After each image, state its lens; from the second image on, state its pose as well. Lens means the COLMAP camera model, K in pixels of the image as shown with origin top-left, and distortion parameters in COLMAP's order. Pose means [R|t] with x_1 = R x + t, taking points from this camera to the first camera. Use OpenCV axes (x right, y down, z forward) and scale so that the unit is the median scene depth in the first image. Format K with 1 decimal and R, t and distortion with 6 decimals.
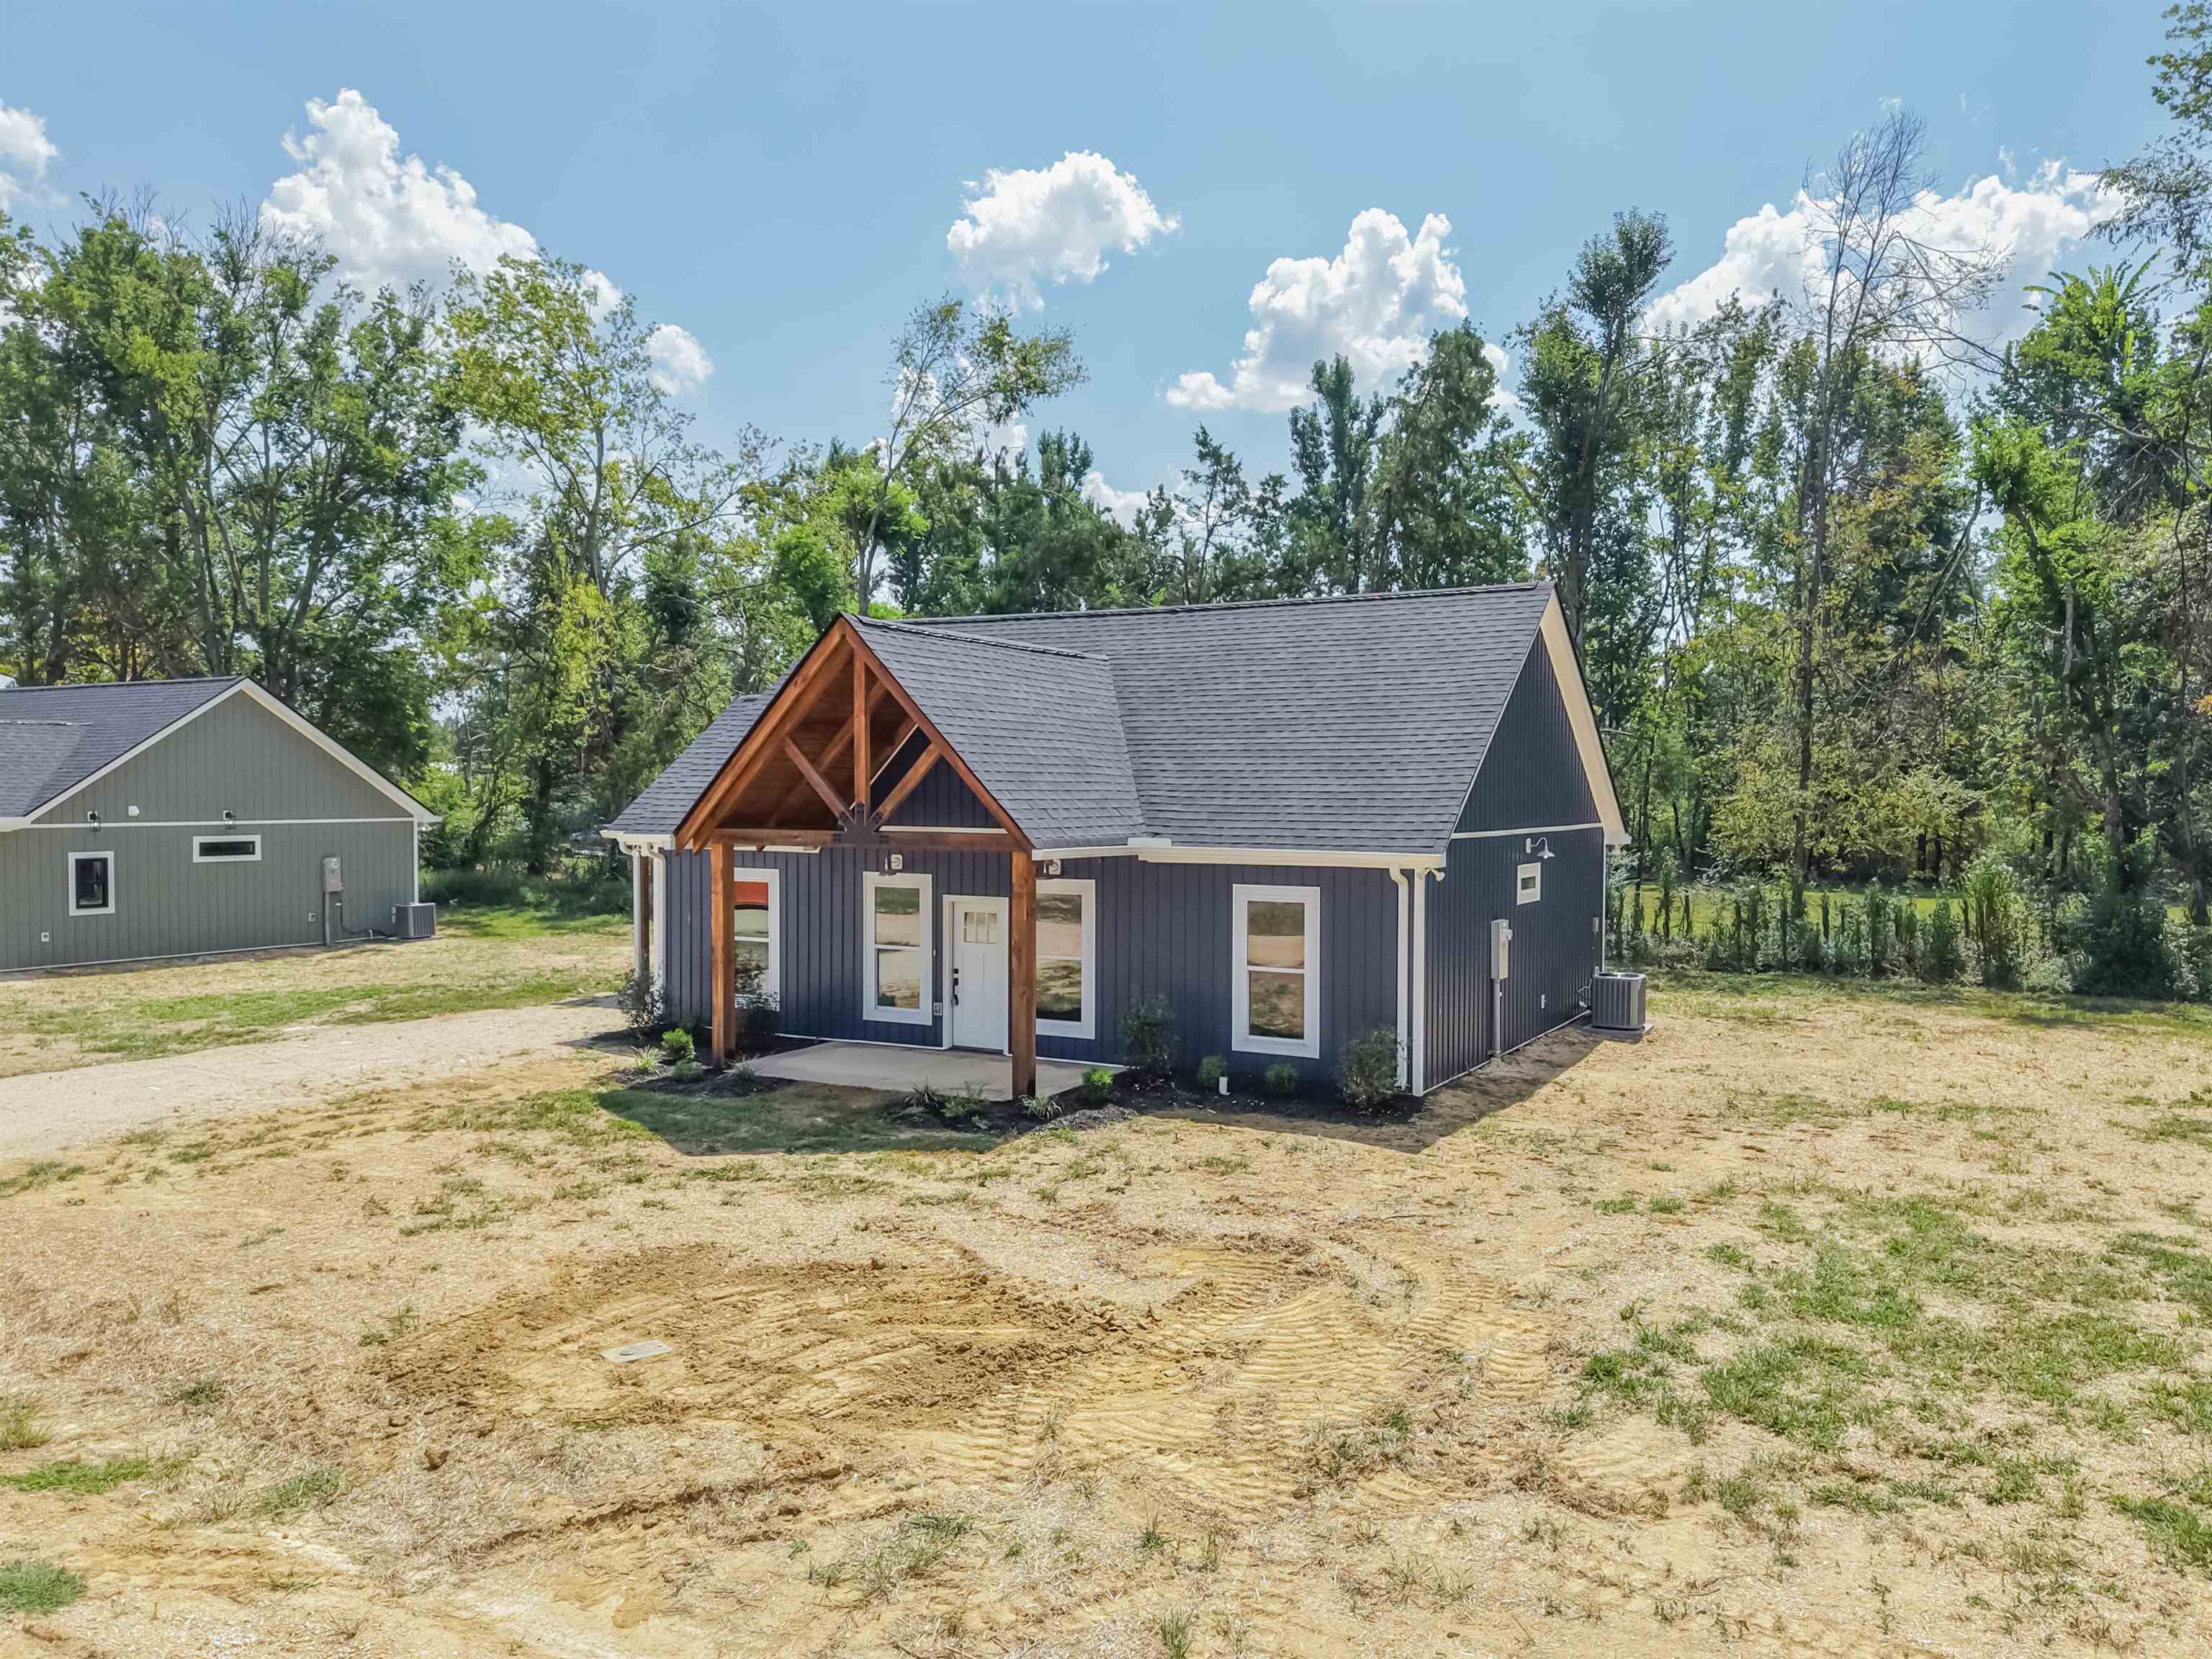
lens RADIAL K [[1518.9, 0, 1173.3], [0, 1518.9, 843.3], [0, 0, 1]] dist [0.049334, -0.060505]
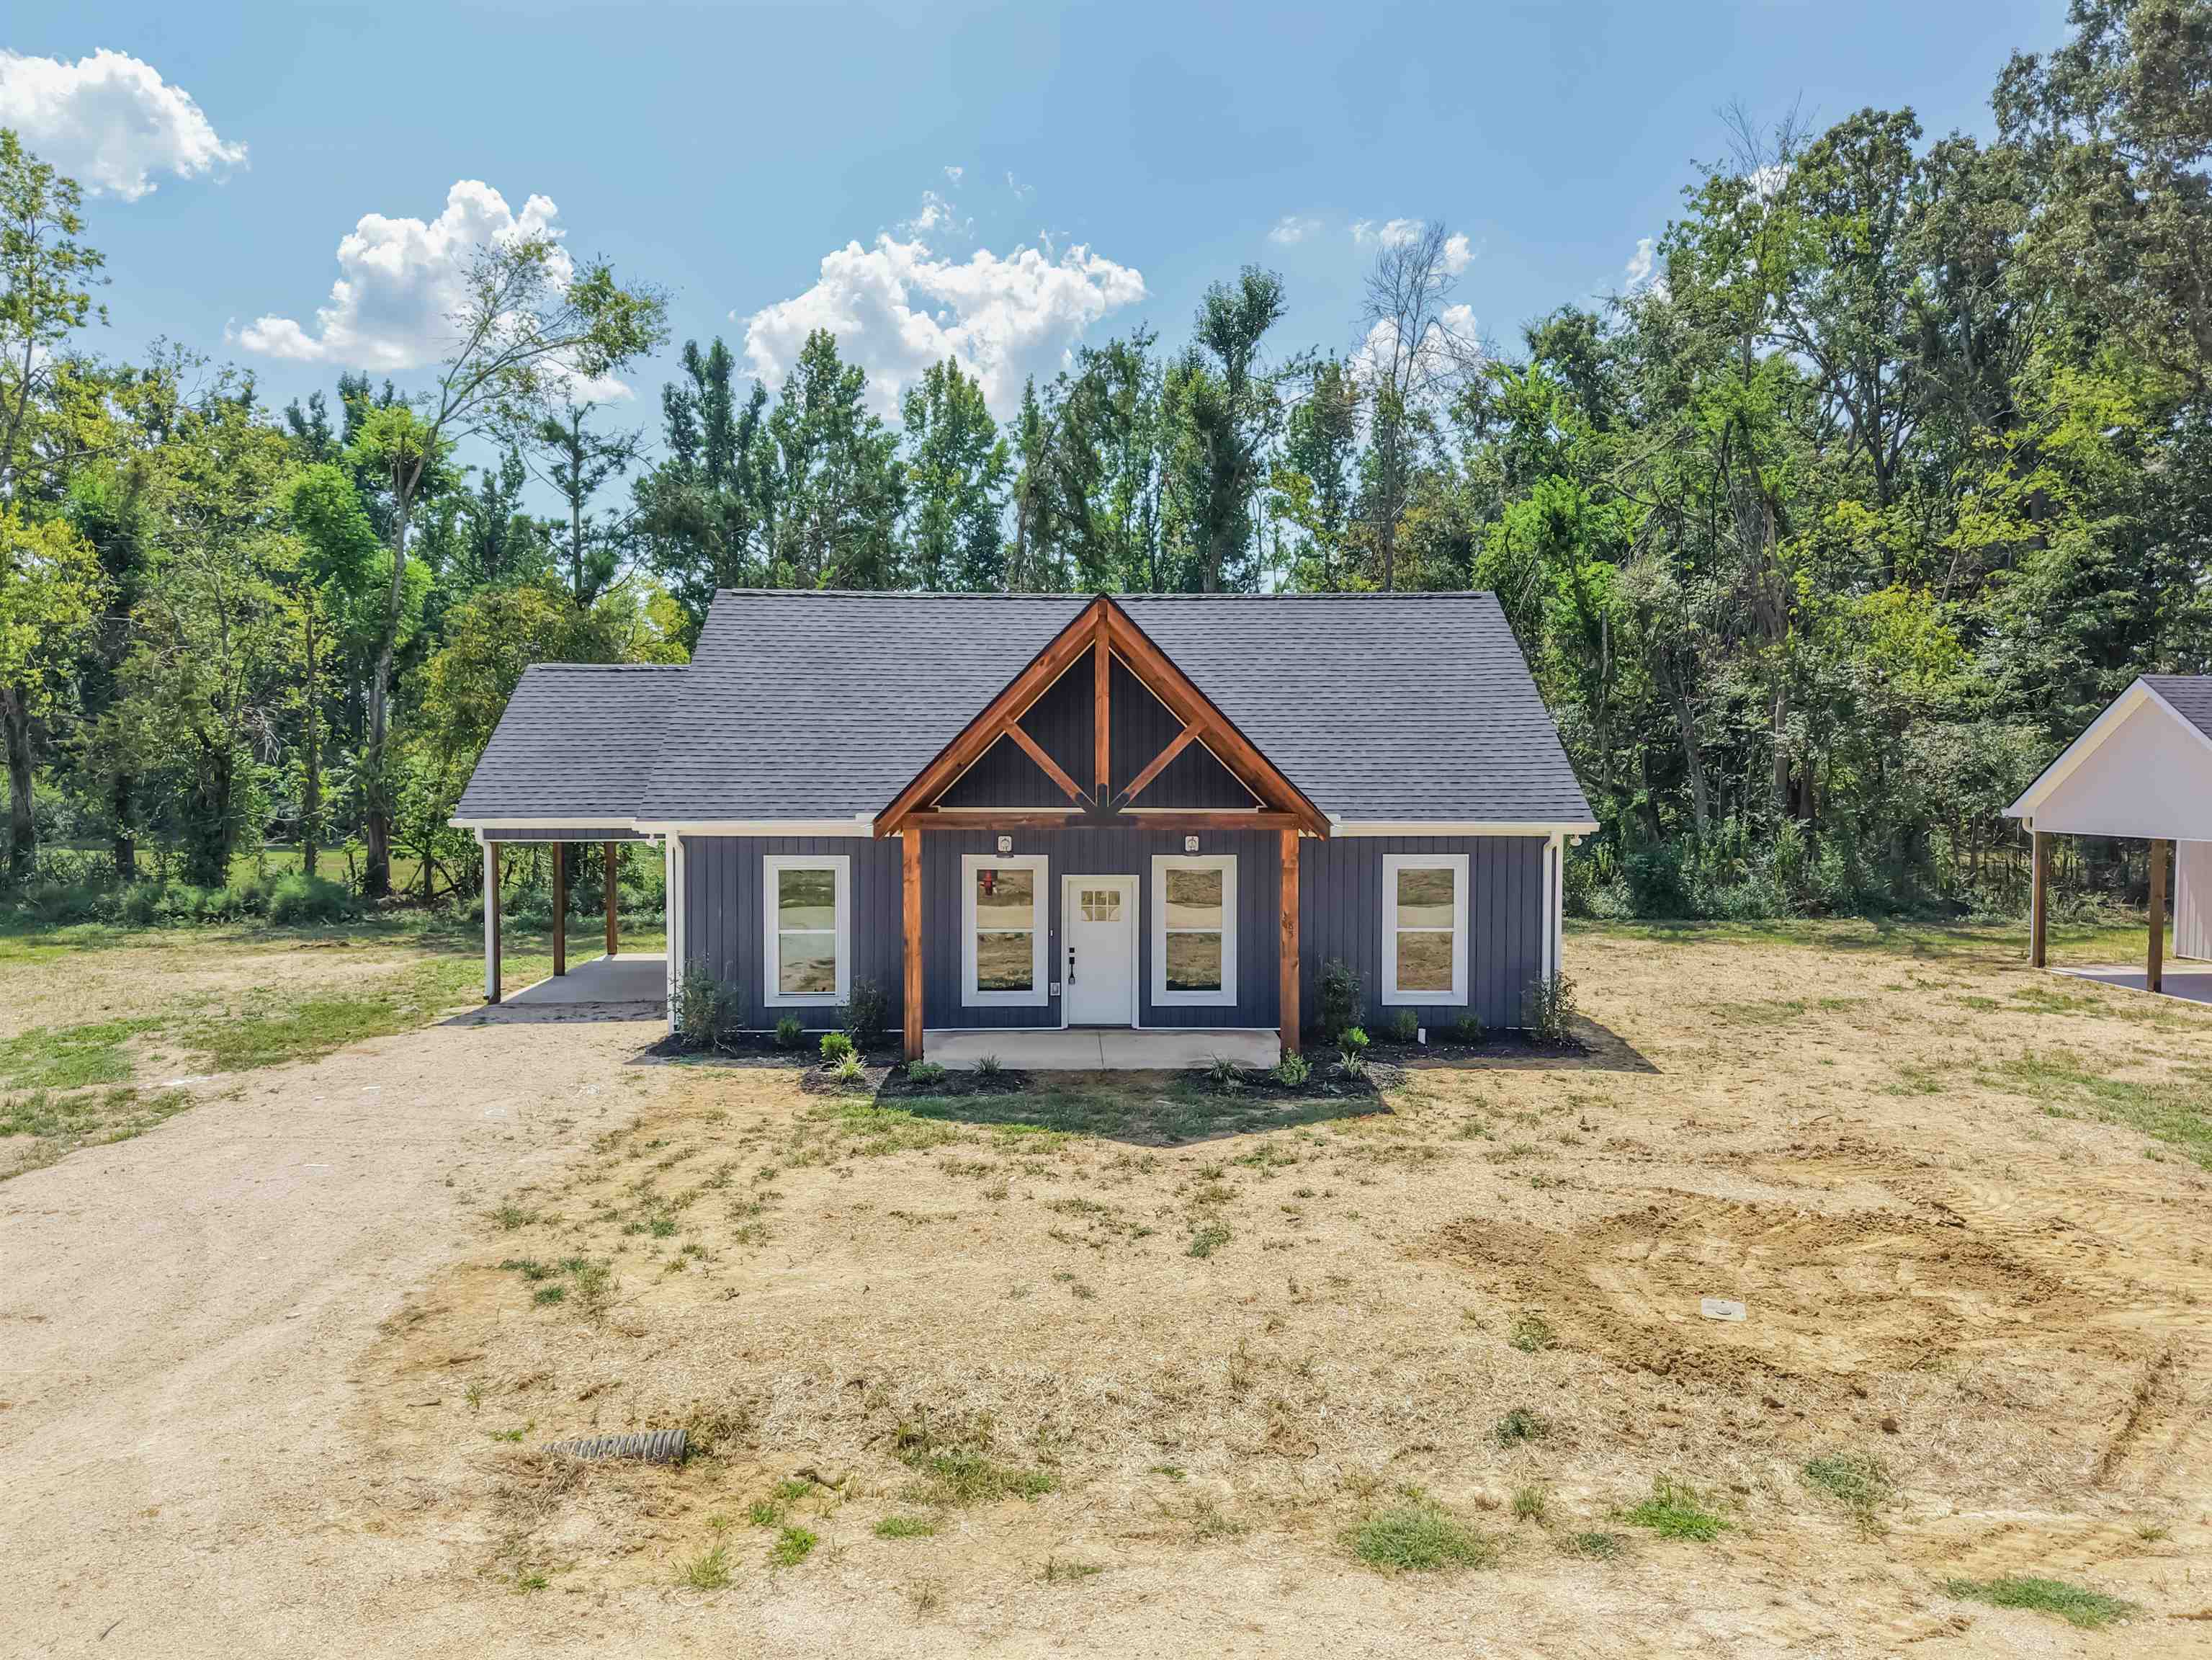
lens RADIAL K [[1441.3, 0, 1043.6], [0, 1441.3, 825.7], [0, 0, 1]] dist [0.003271, -0.001758]
pose [[0.888239, -0.021683, 0.458870, -0.593899], [0.017375, 0.999756, 0.013609, -0.011472], [-0.459053, -0.004116, 0.888399, 0.162723]]
